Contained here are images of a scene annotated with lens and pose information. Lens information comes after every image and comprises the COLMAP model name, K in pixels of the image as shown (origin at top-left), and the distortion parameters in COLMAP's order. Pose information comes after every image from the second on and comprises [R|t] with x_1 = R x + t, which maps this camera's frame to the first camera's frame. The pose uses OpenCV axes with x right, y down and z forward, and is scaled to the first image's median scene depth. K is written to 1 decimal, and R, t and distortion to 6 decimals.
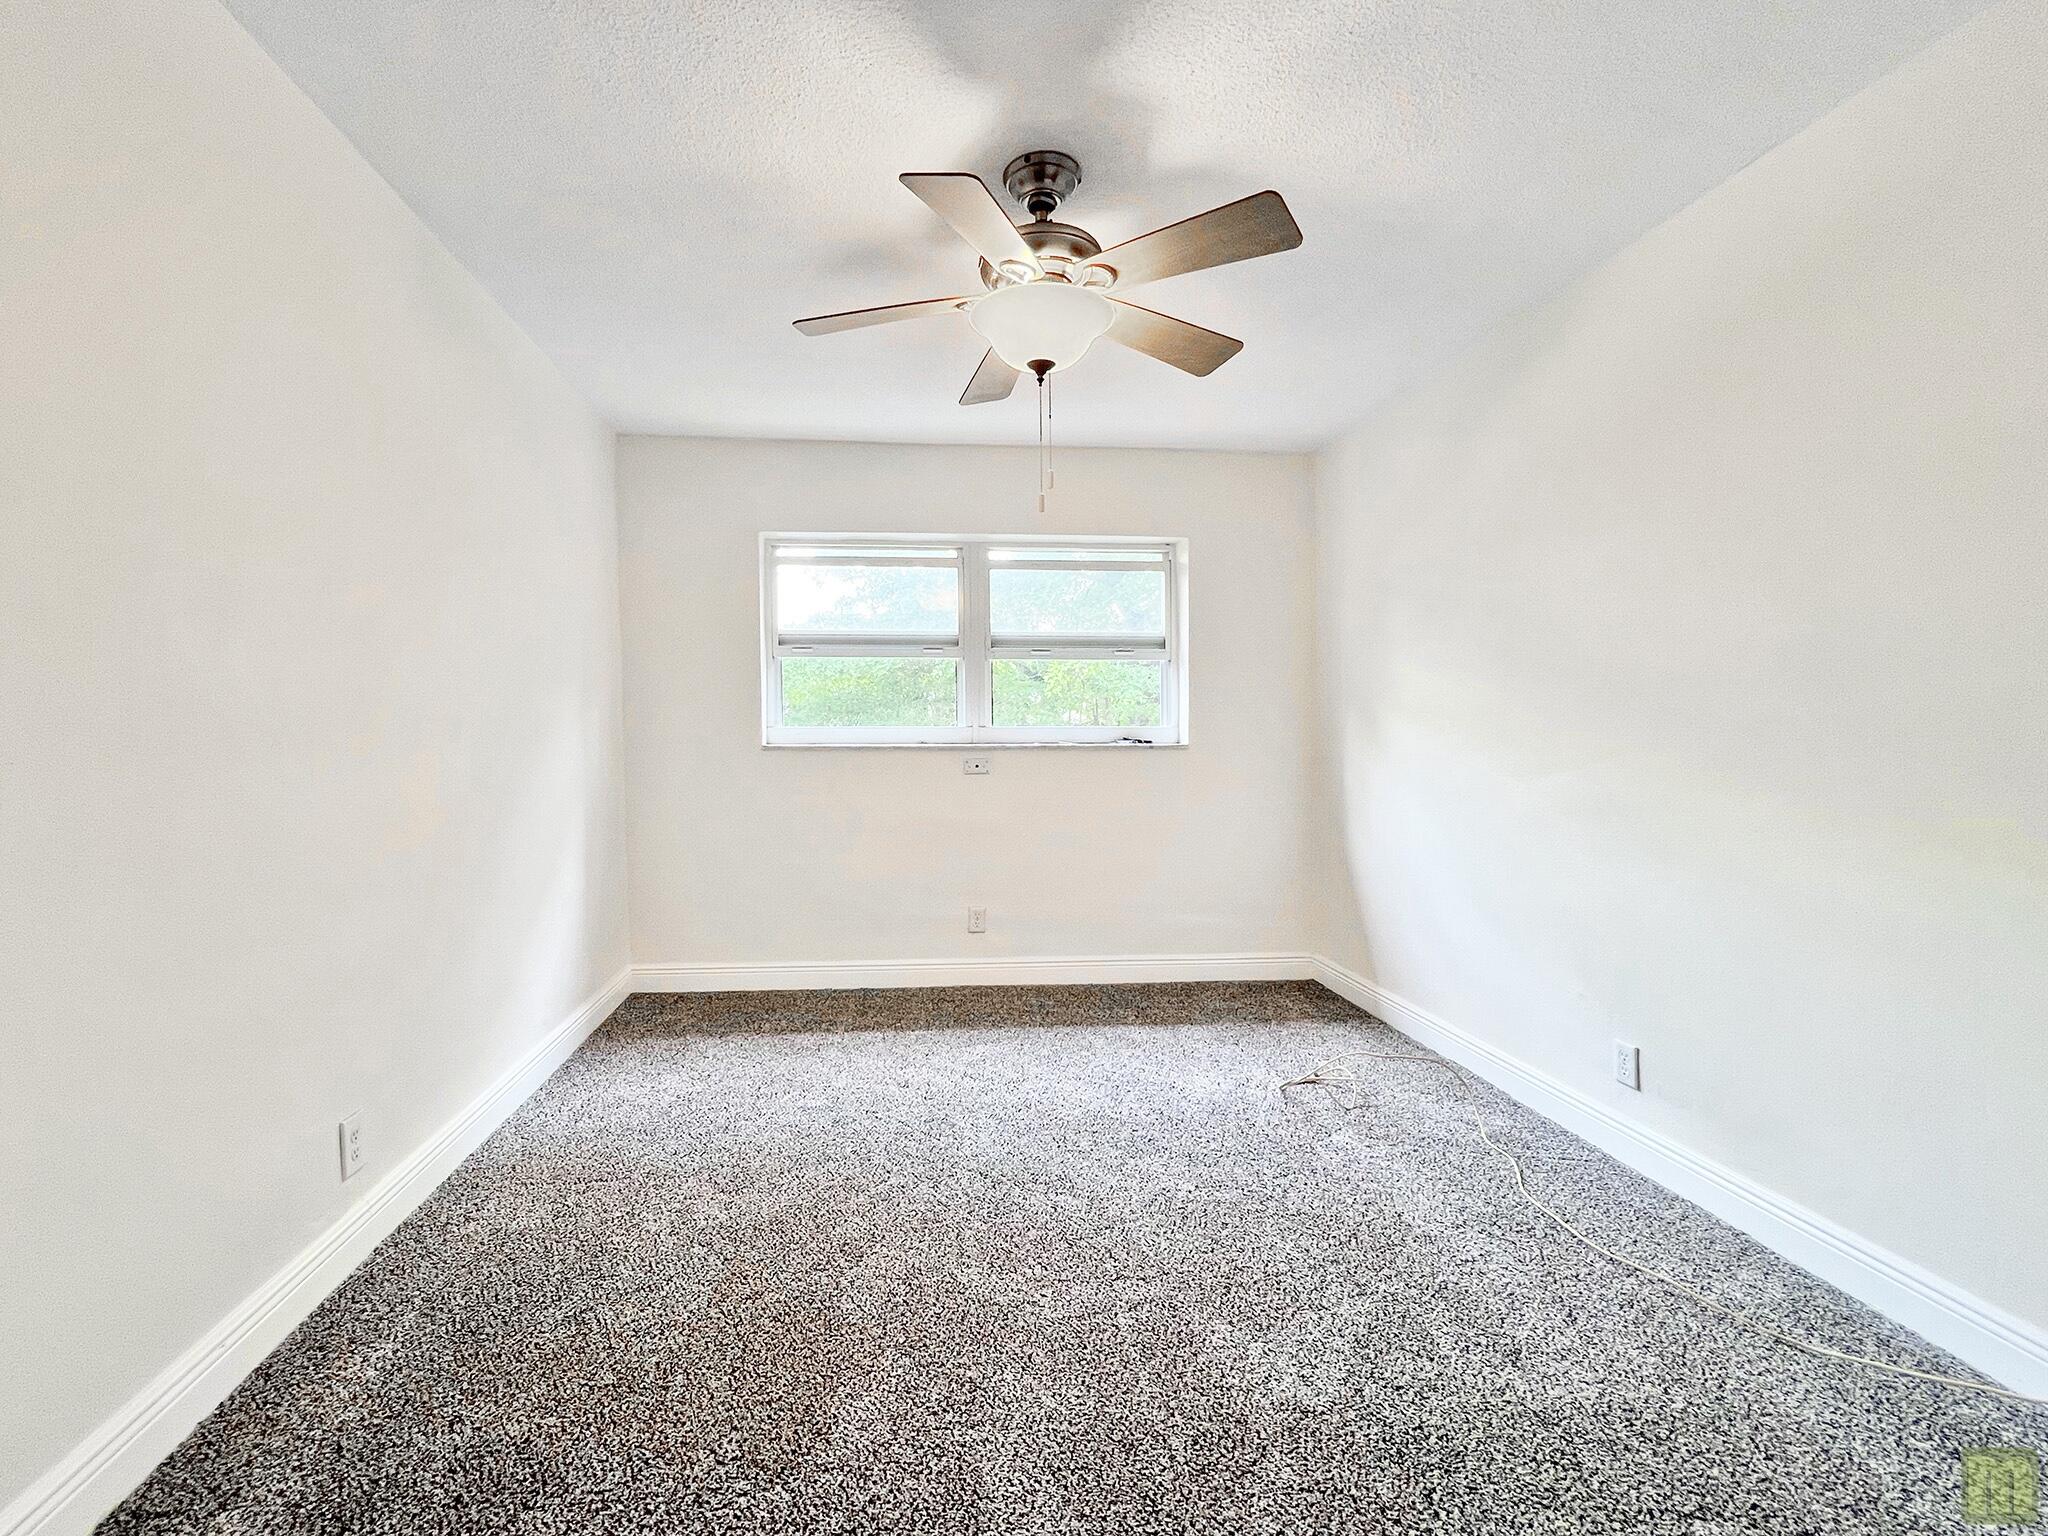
lens RADIAL K [[835.4, 0, 1025.7], [0, 835.4, 768.6], [0, 0, 1]] dist [0.002050, -0.000950]
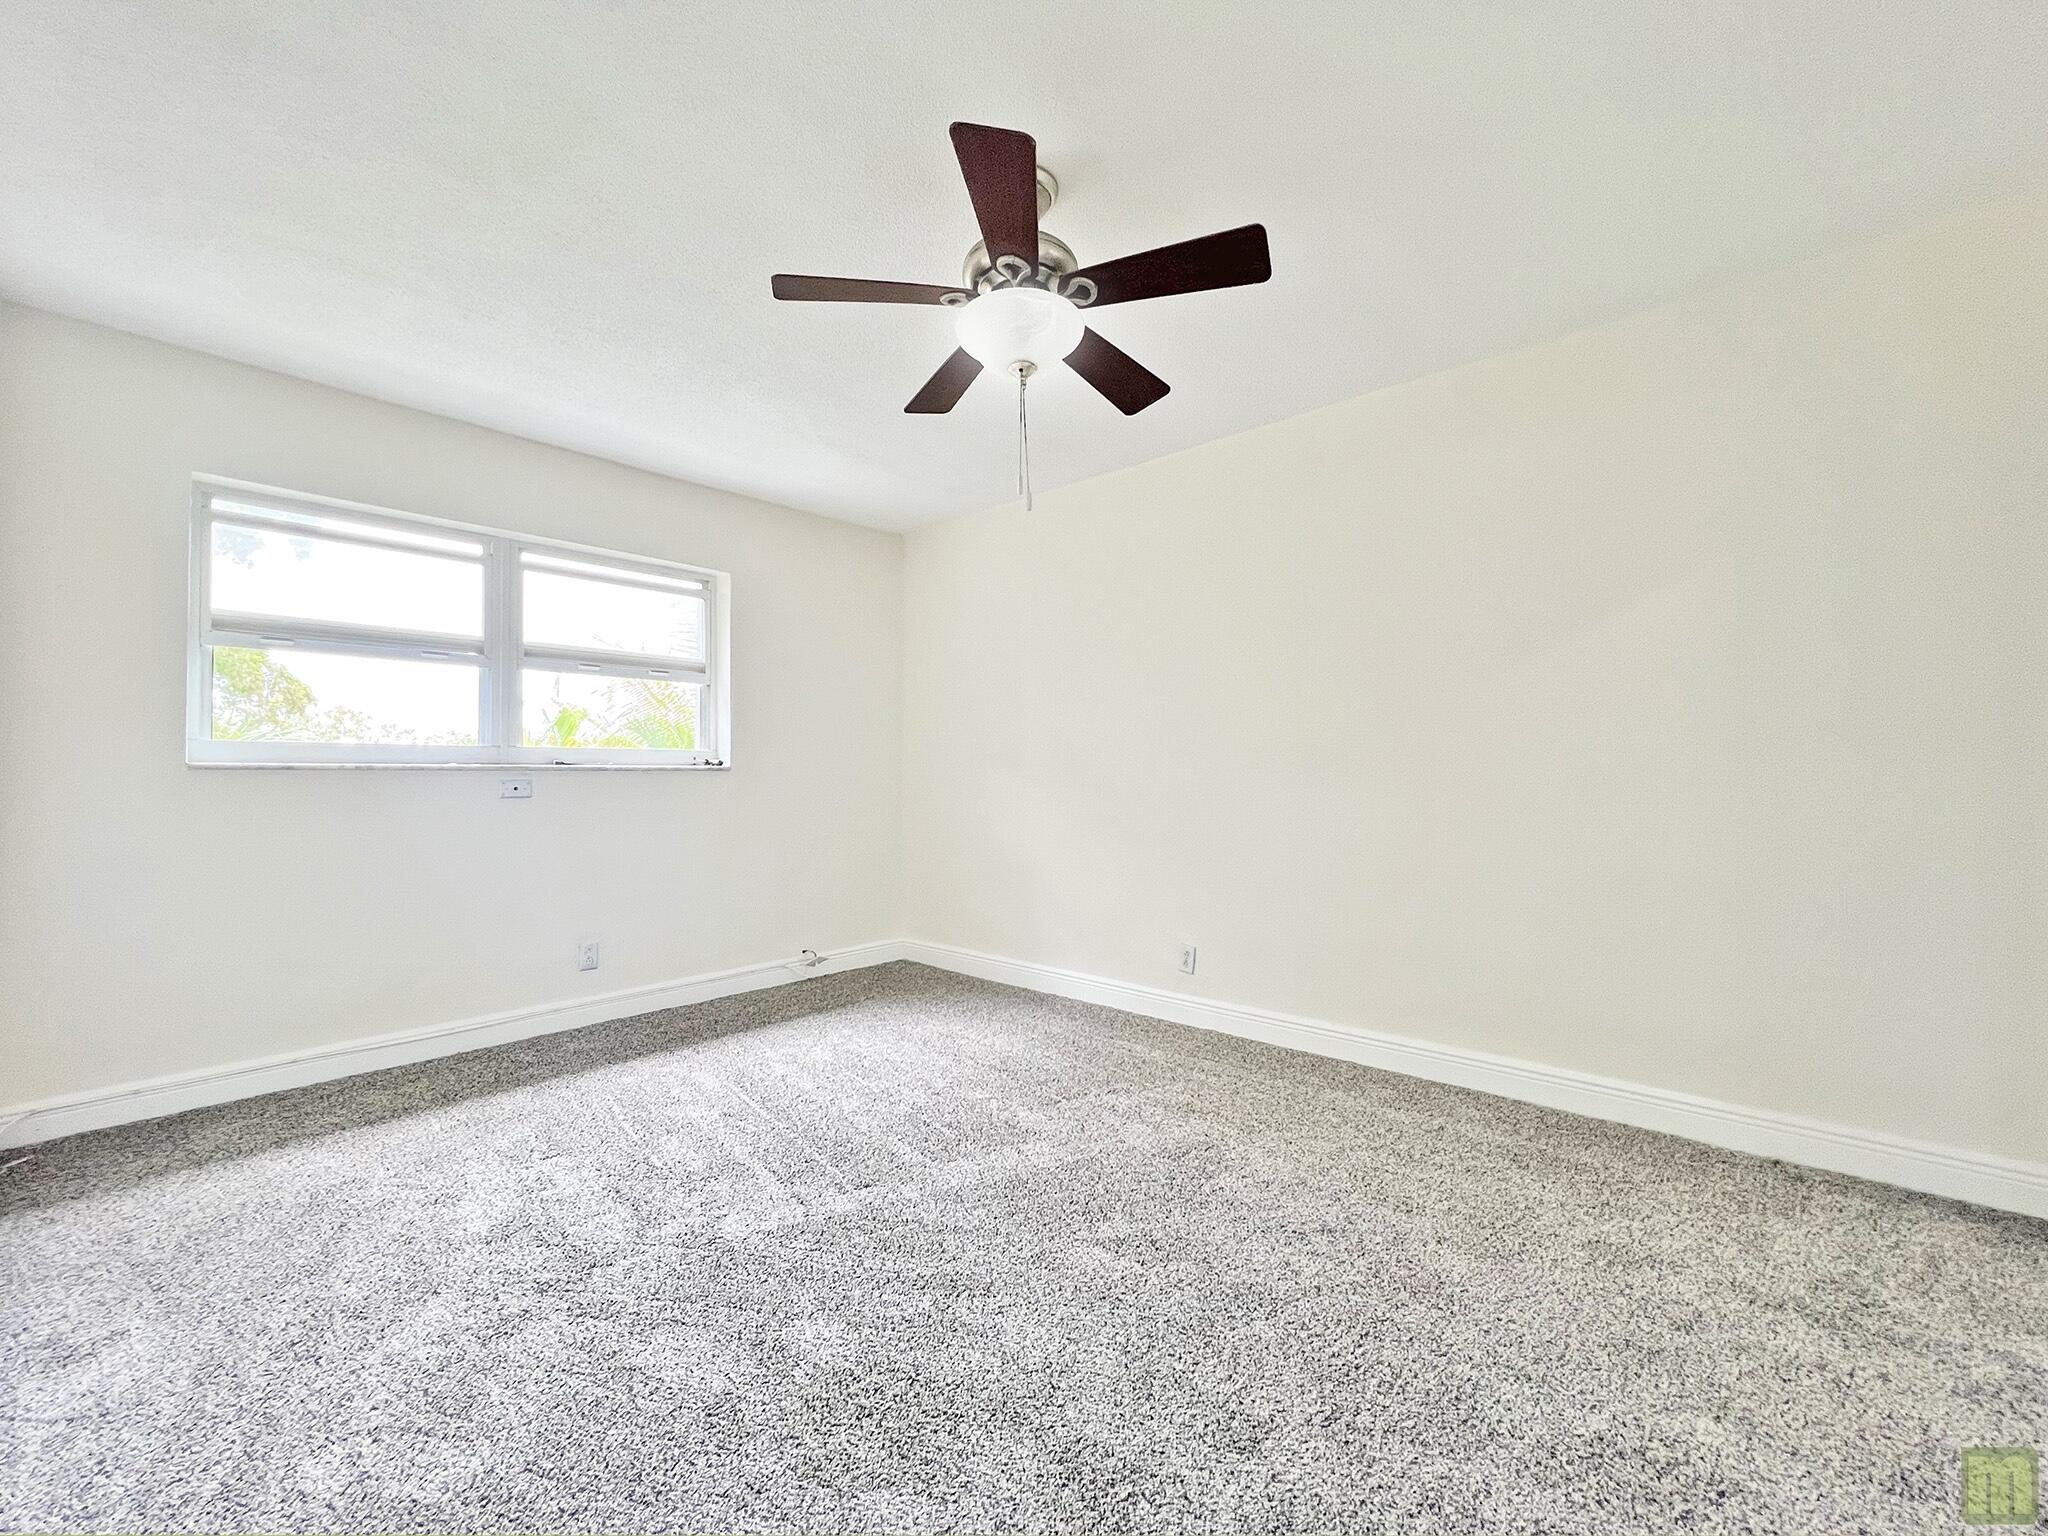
lens RADIAL K [[835.4, 0, 1027.3], [0, 835.4, 766.5], [0, 0, 1]] dist [0.002050, -0.000950]
pose [[0.735827, 0.007389, 0.677130, -0.252368], [0.014258, 0.999550, -0.026401, 0.002552], [-0.677020, 0.029081, 0.735390, -0.023574]]
